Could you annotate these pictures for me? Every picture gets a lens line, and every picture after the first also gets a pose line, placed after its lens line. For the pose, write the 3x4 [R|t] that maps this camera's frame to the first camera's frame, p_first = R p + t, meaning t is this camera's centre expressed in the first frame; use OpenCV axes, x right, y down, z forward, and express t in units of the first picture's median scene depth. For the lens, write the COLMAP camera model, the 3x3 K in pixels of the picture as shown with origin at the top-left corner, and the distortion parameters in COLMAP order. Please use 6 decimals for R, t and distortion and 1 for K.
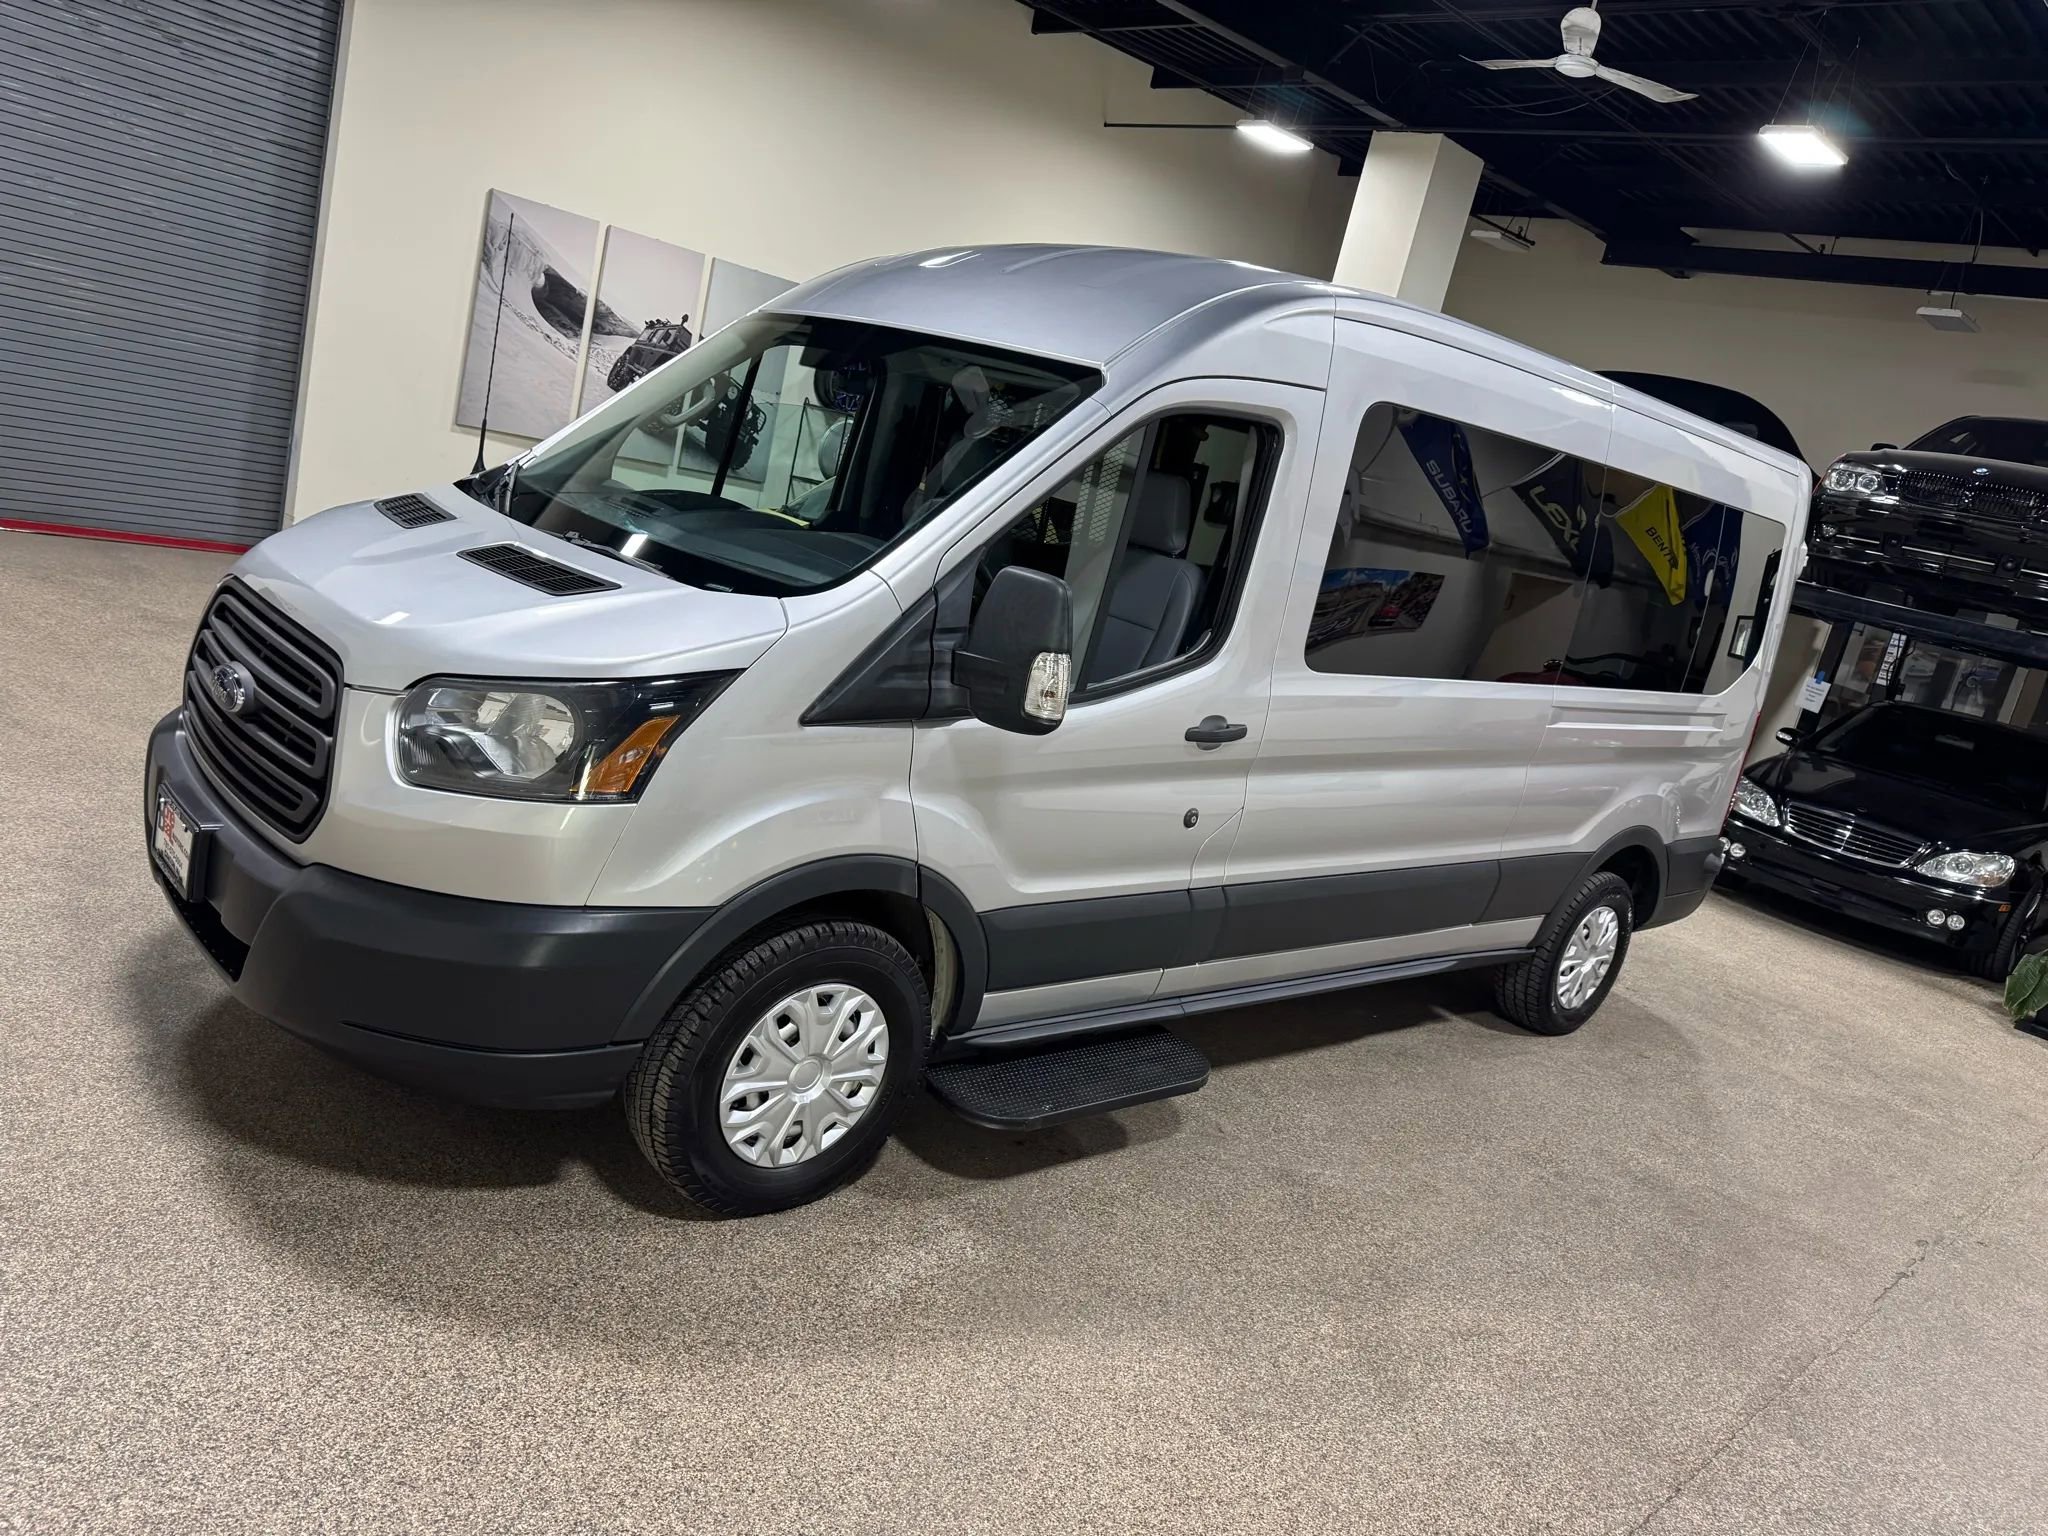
lens RADIAL K [[1452.8, 0, 1038.8], [0, 1452.8, 774.1], [0, 0, 1]] dist [0.016105, -0.021061]
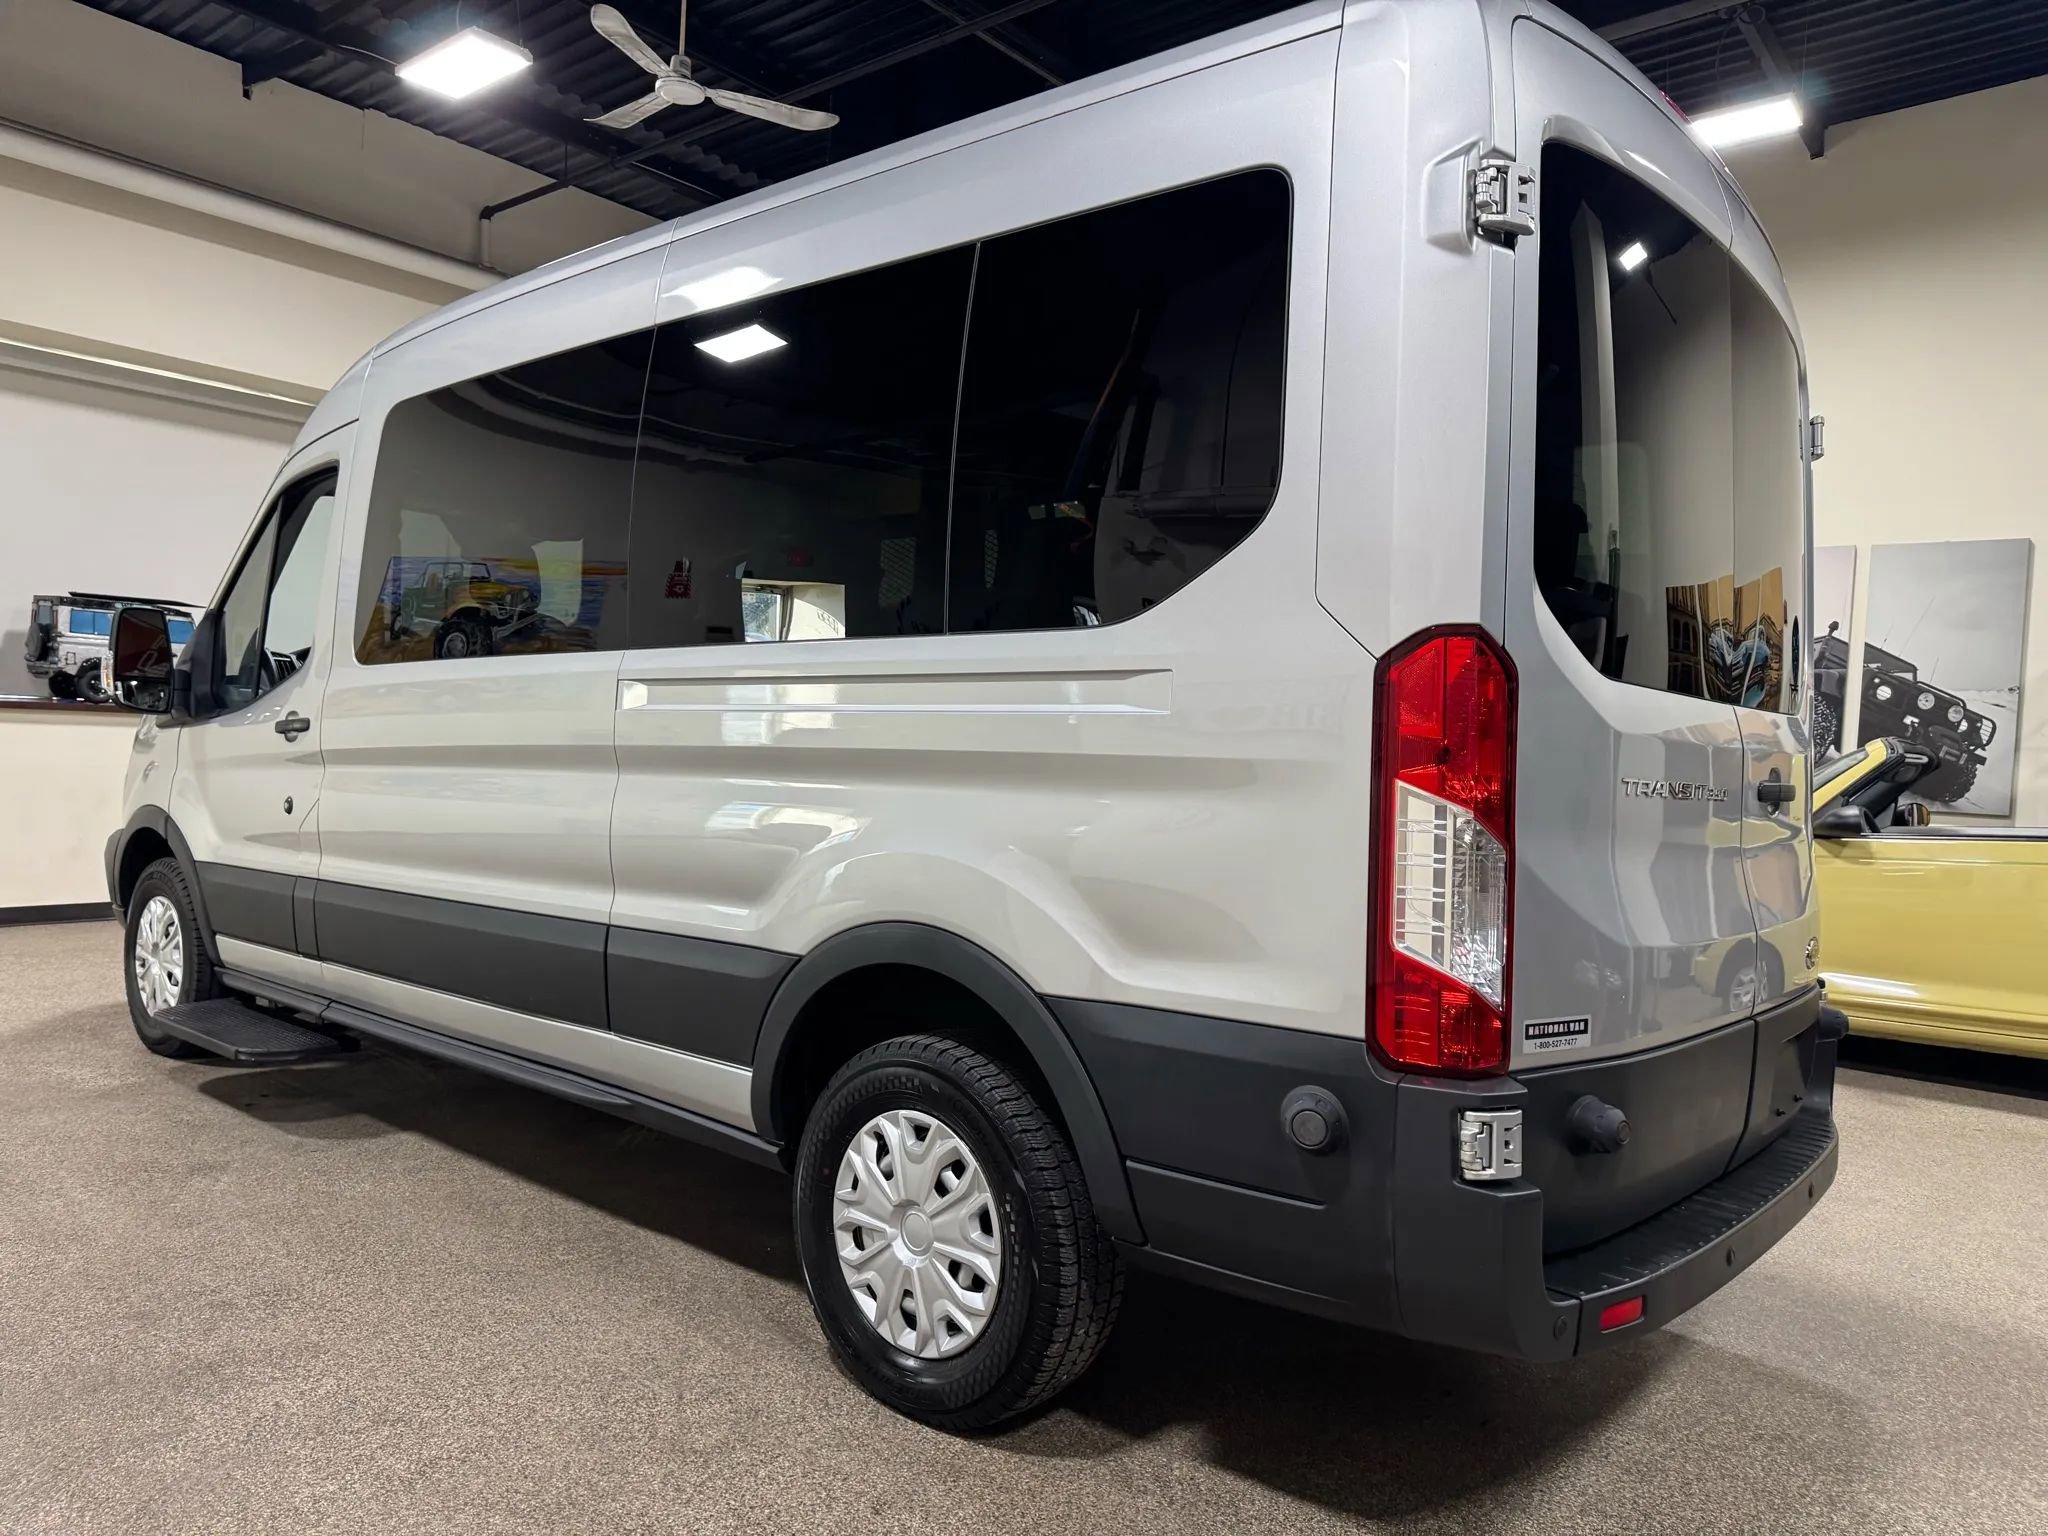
lens RADIAL K [[1452.8, 0, 1032.1], [0, 1452.8, 779.9], [0, 0, 1]] dist [0.016105, -0.021061]
pose [[0.133920, -0.187677, -0.973058, 1.203213], [-0.231960, 0.948690, -0.214902, 0.113667], [0.963462, 0.254490, 0.083515, 1.353331]]
